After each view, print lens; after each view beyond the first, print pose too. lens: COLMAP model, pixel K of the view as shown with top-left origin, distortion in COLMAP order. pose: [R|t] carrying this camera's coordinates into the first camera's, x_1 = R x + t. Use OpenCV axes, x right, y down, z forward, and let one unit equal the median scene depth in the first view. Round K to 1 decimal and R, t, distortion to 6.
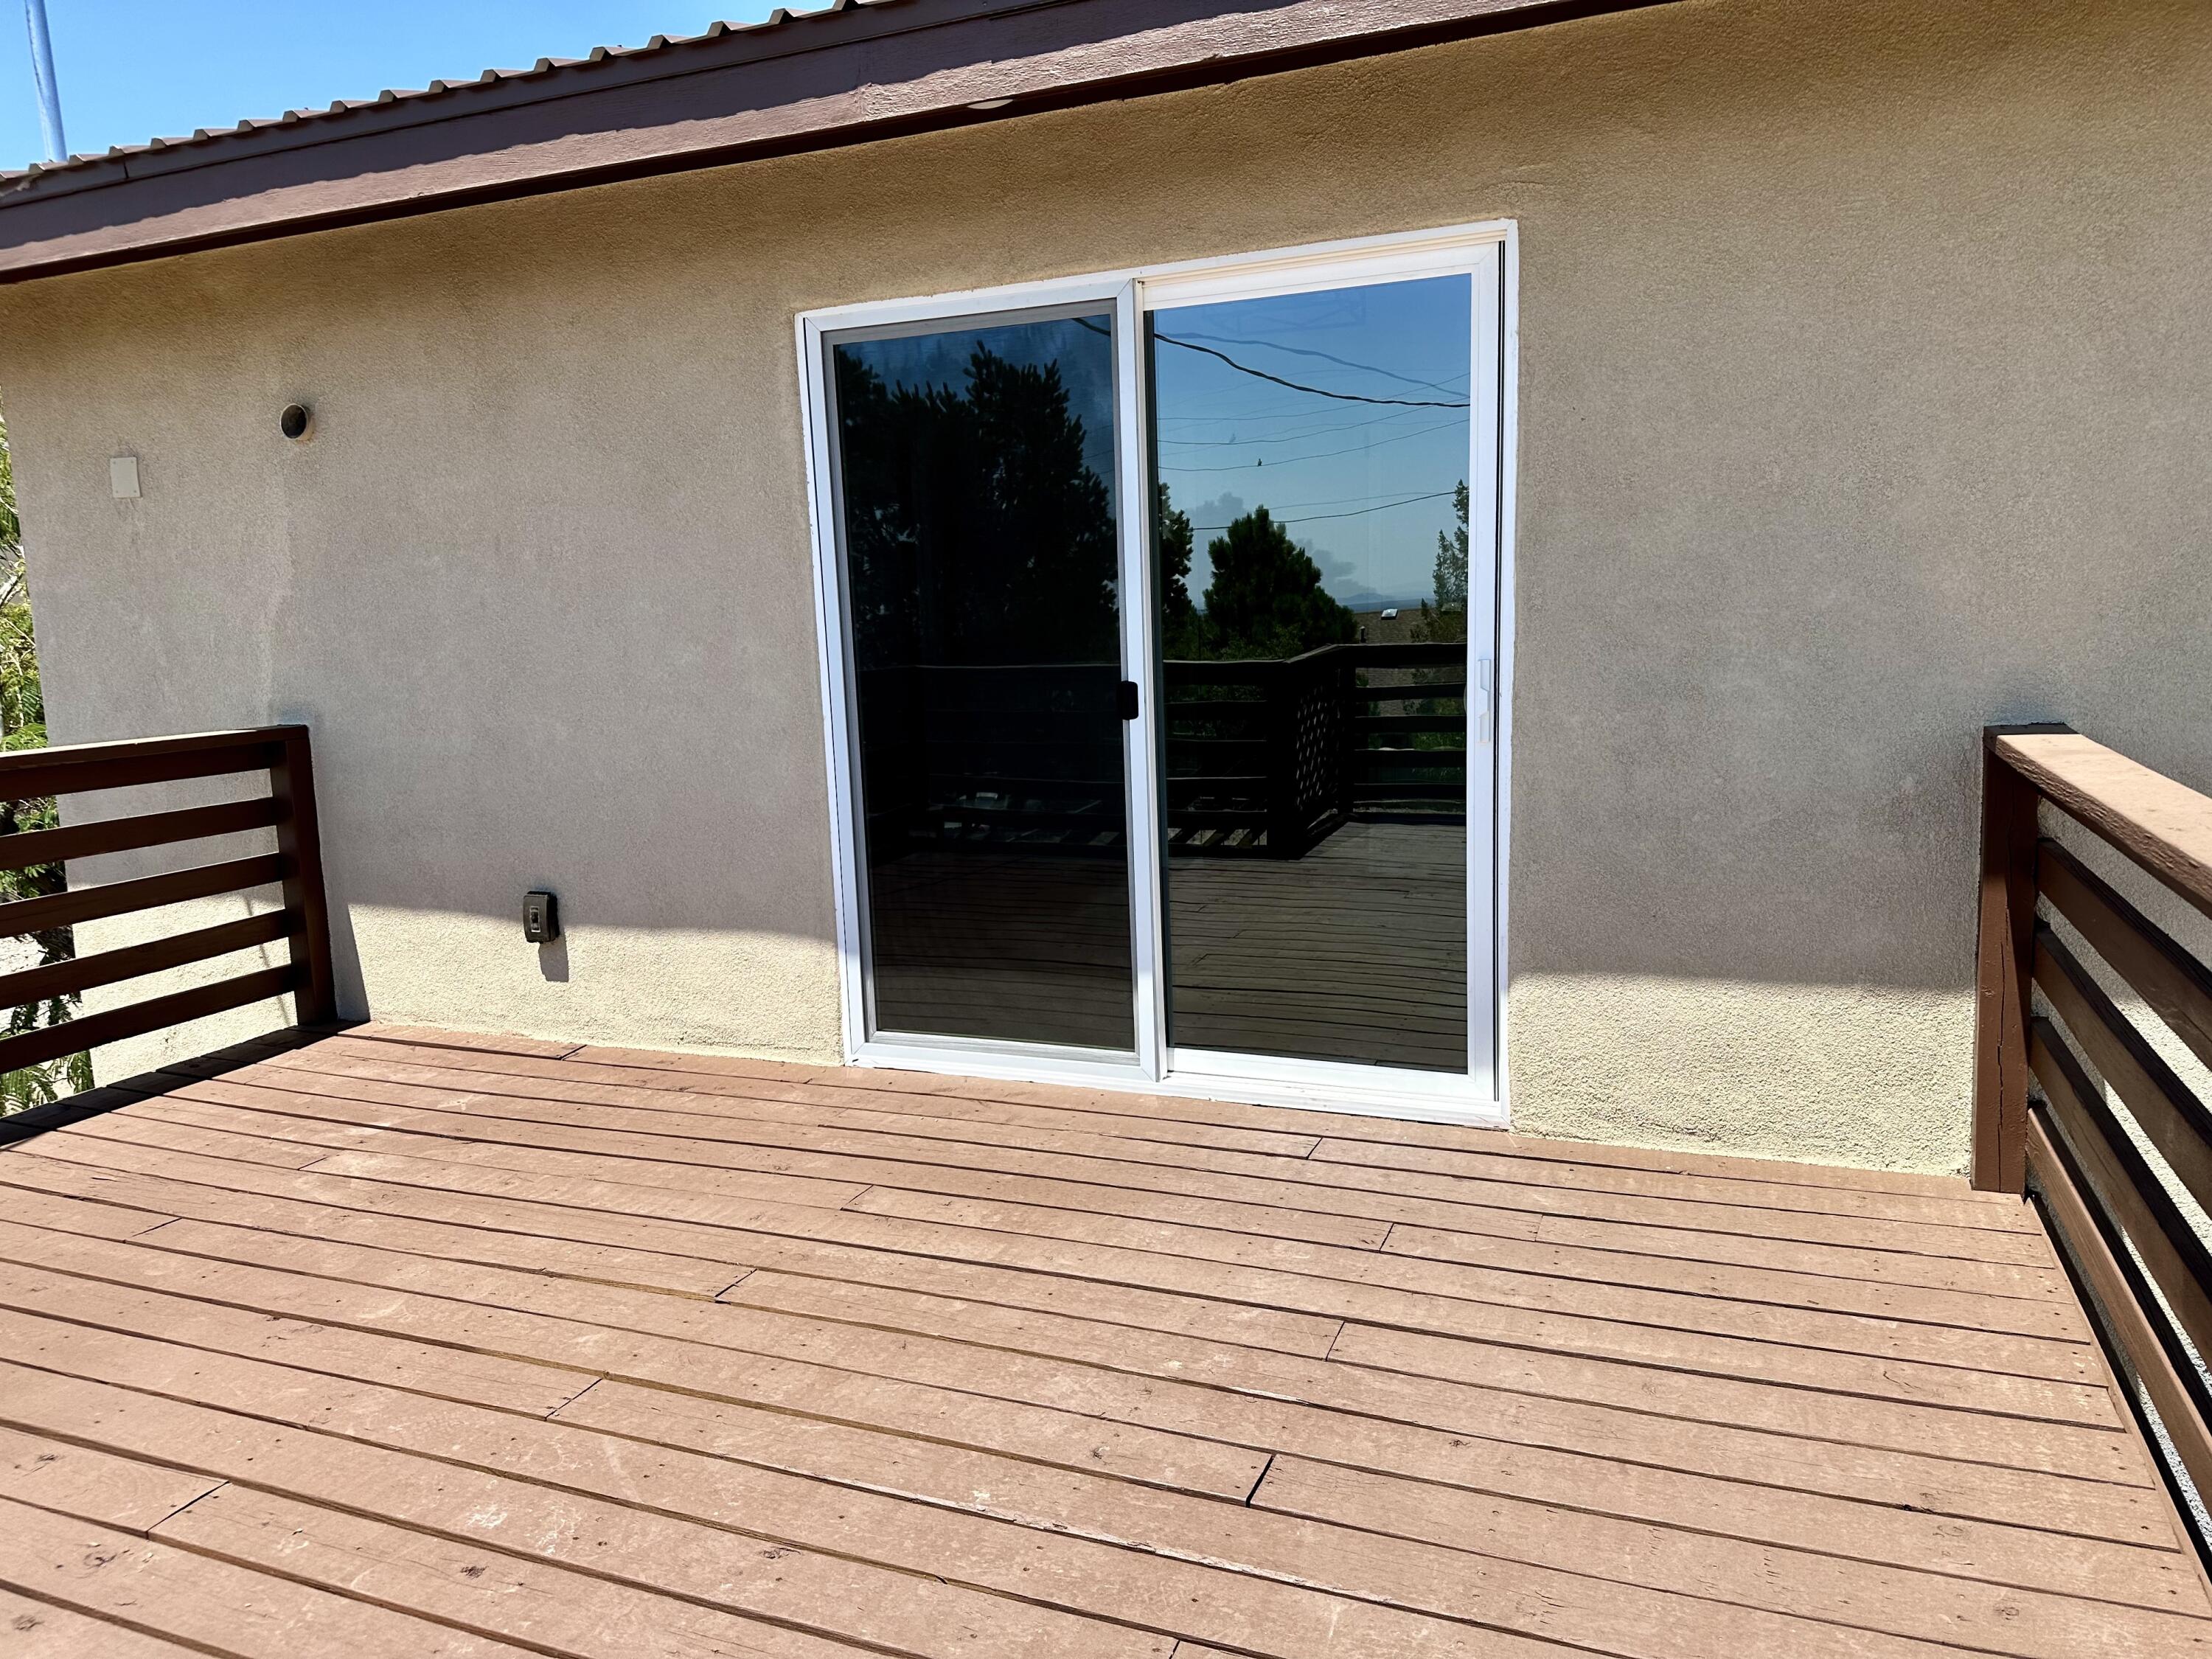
lens RADIAL K [[1535.2, 0, 1109.4], [0, 1535.2, 850.2], [0, 0, 1]] dist [0.056172, -0.078459]
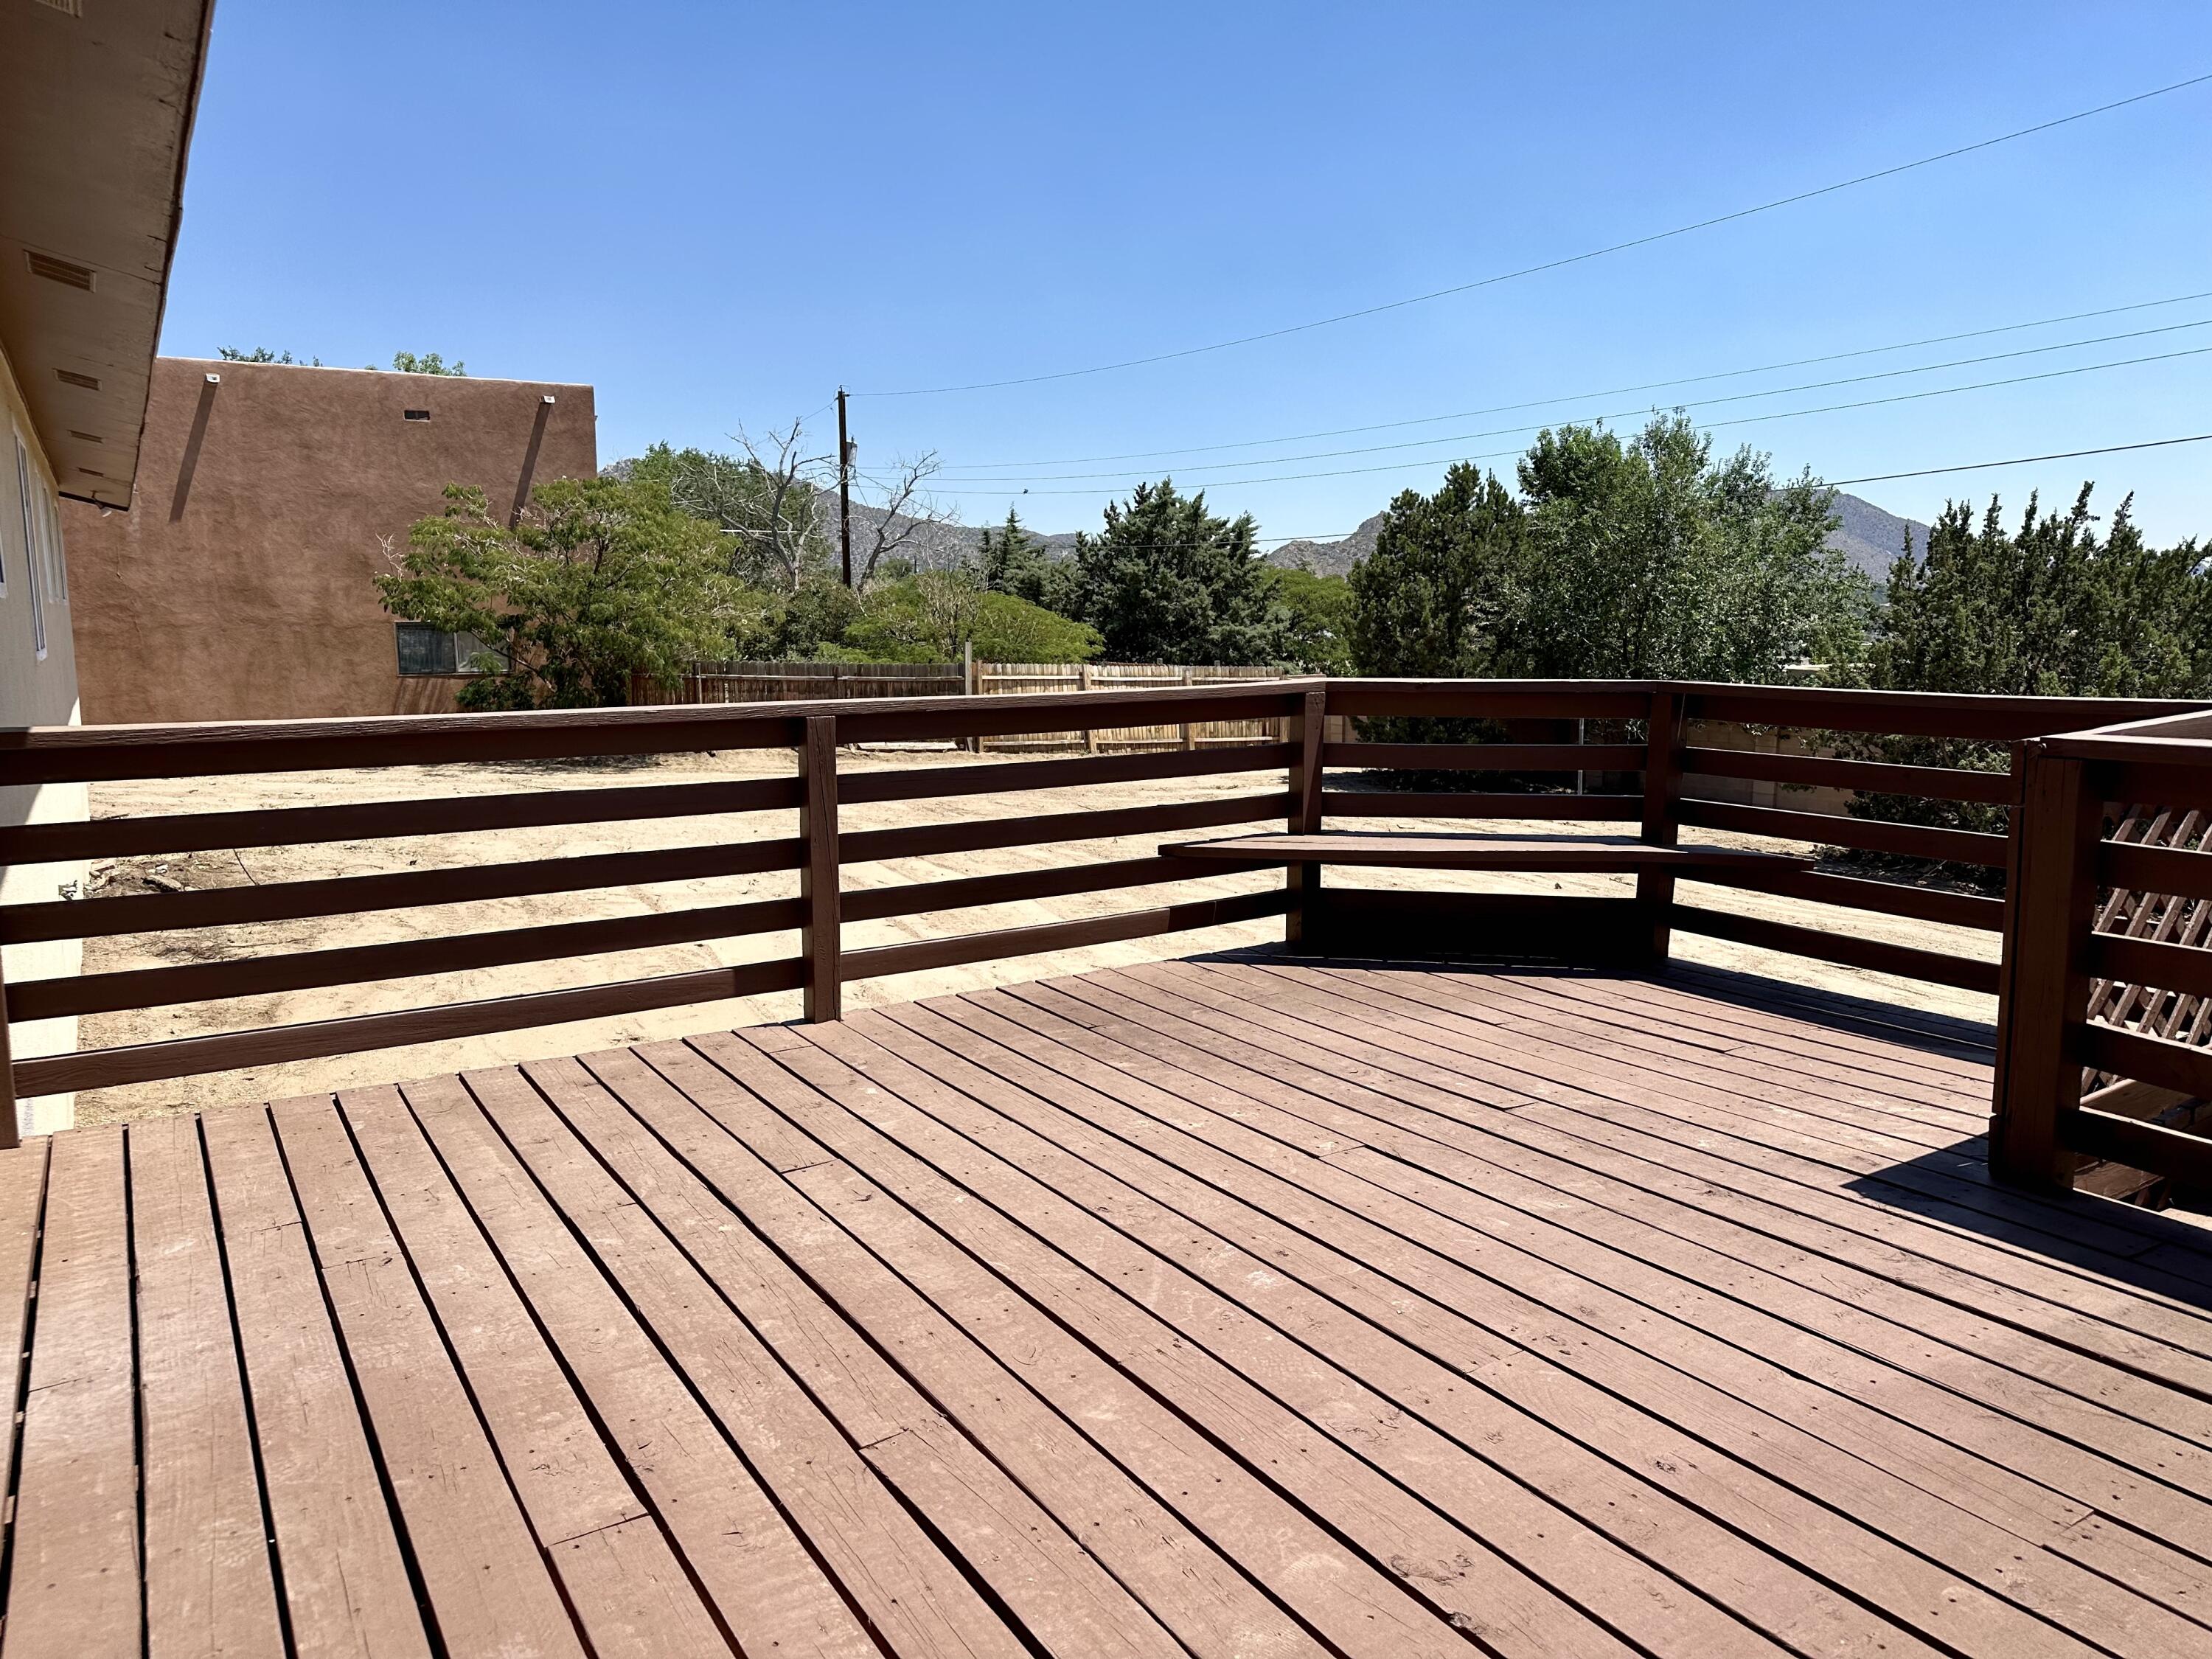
lens RADIAL K [[1535.2, 0, 1127.7], [0, 1535.2, 828.5], [0, 0, 1]] dist [0.056172, -0.078459]
pose [[-0.822293, -0.037859, 0.567803, -0.587909], [0.129123, 0.959346, 0.250962, -0.144383], [-0.554221, 0.279681, -0.783976, 1.129418]]
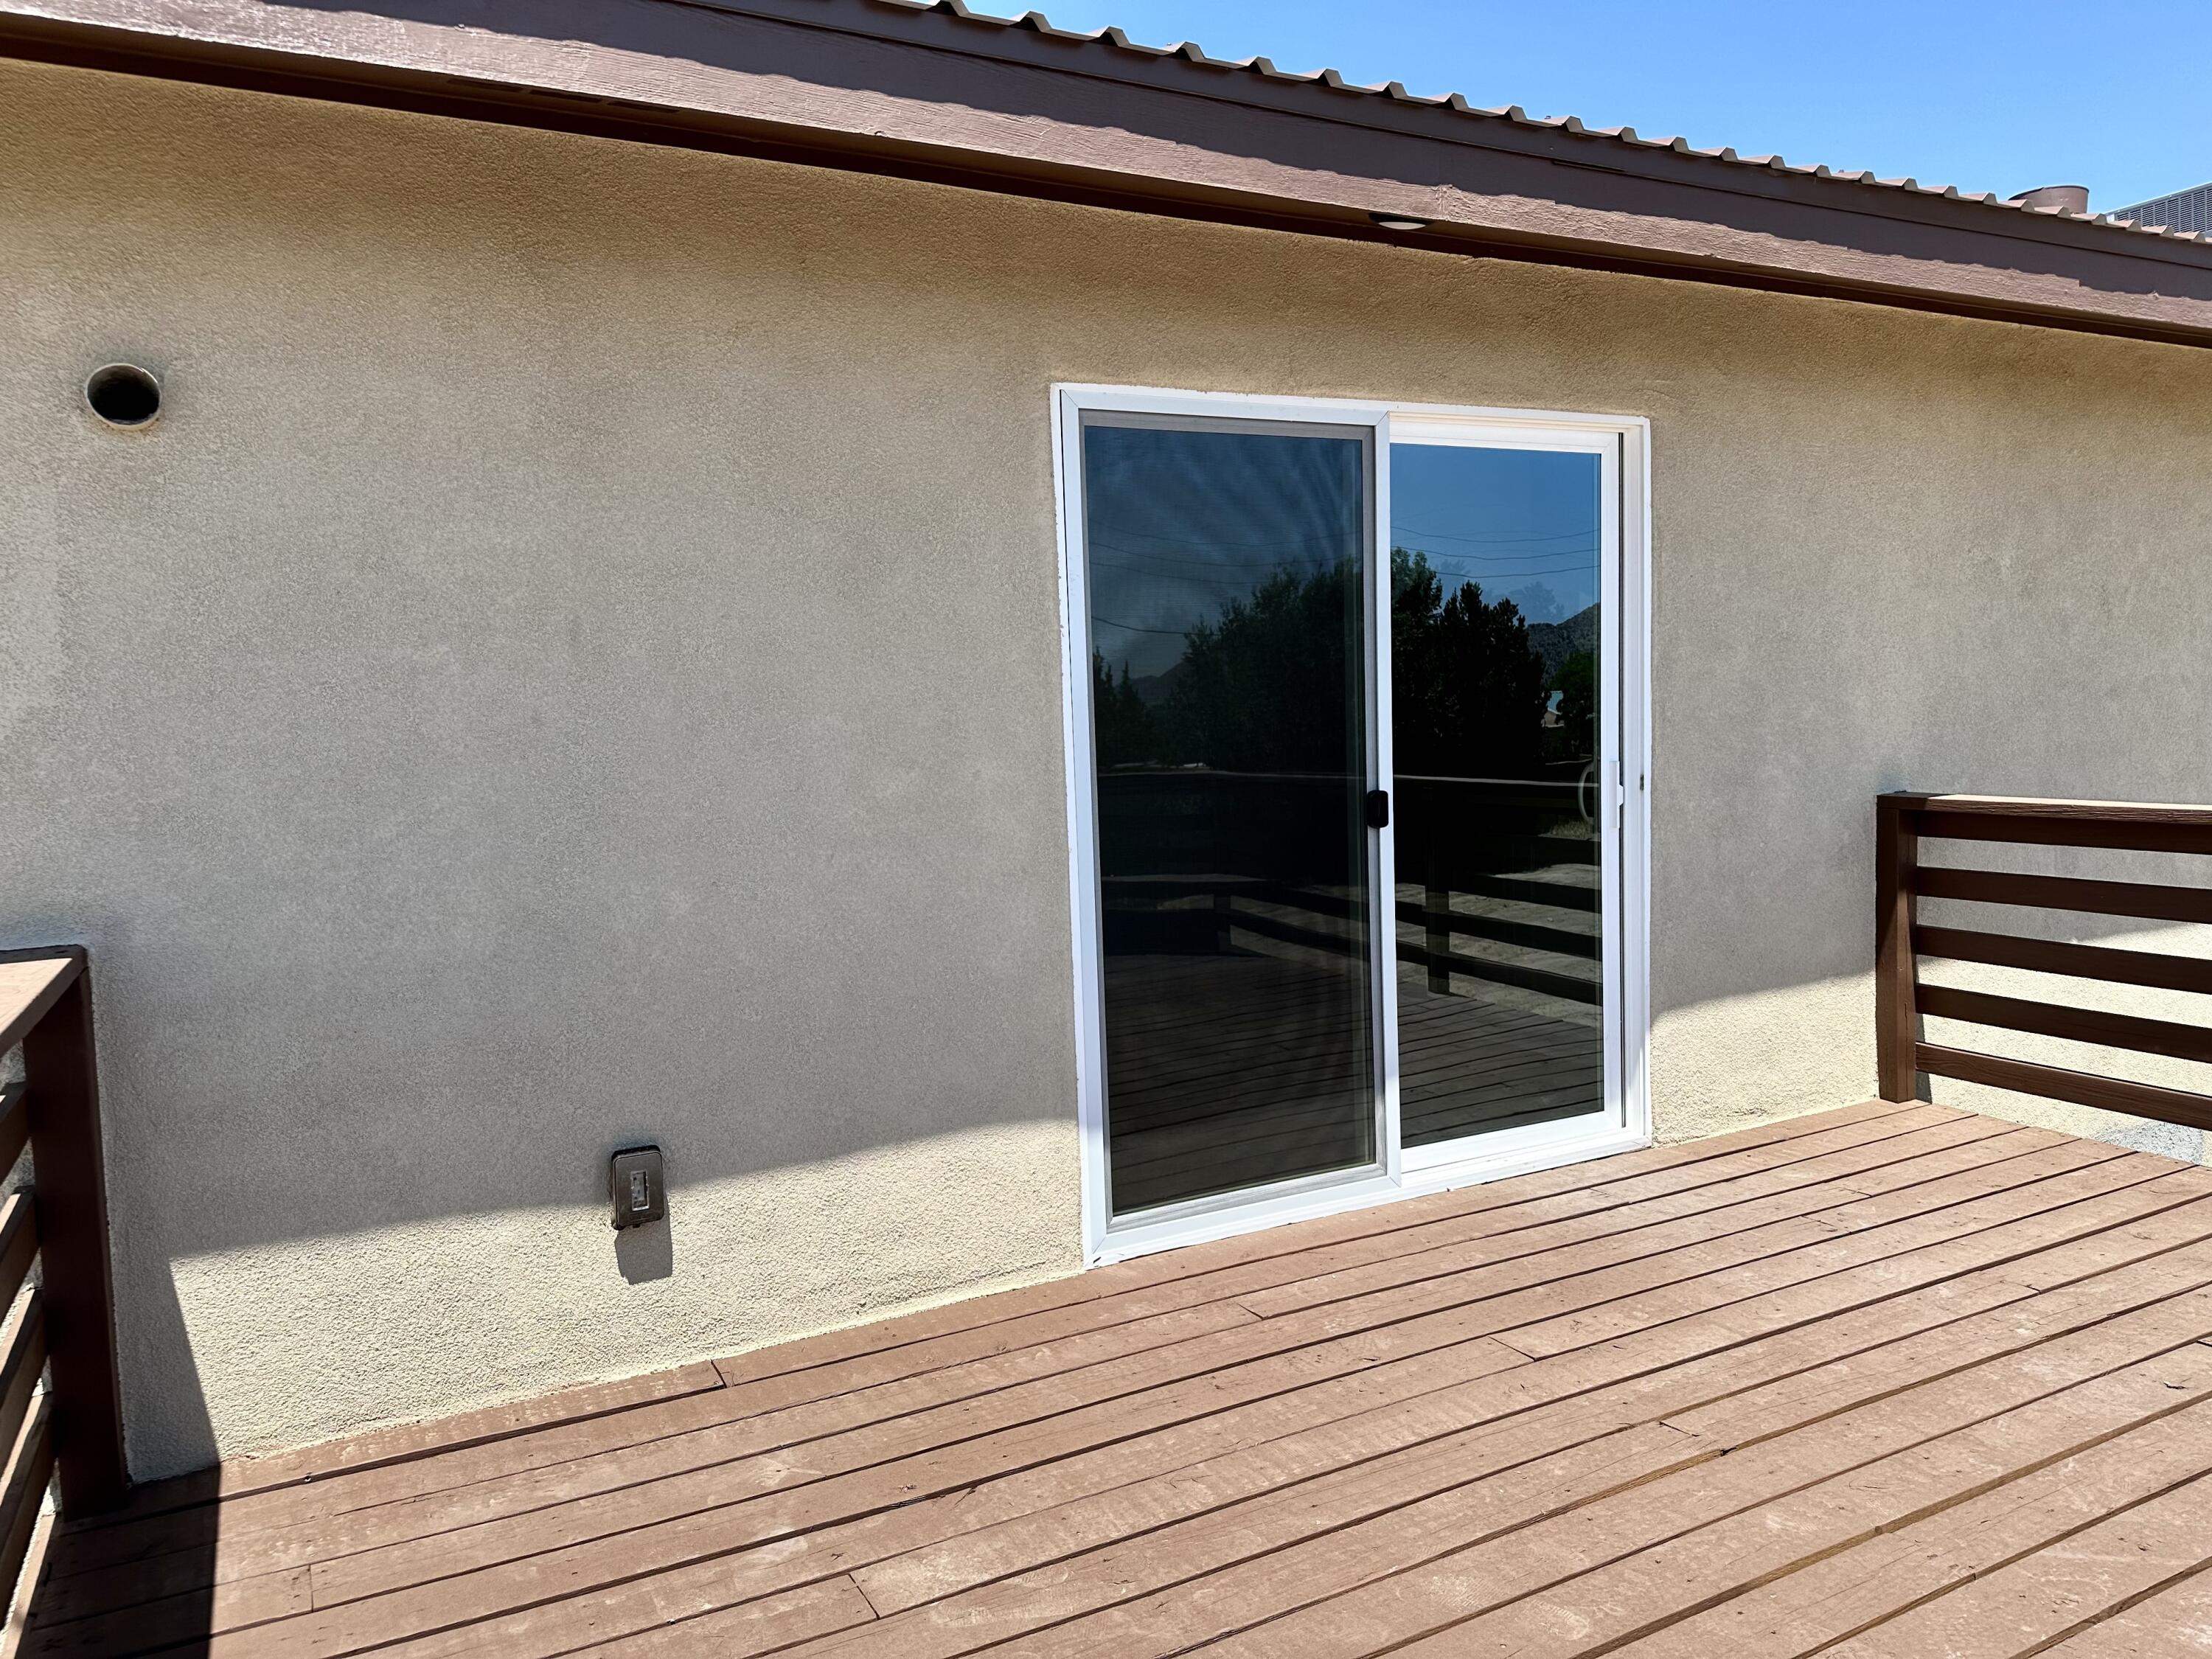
lens RADIAL K [[1535.2, 0, 1073.0], [0, 1535.2, 849.1], [0, 0, 1]] dist [0.056172, -0.078459]
pose [[0.647874, -0.054698, 0.759781, -0.892344], [0.136163, 0.989670, -0.044859, -0.053740], [-0.749479, 0.132517, 0.648630, 0.492178]]
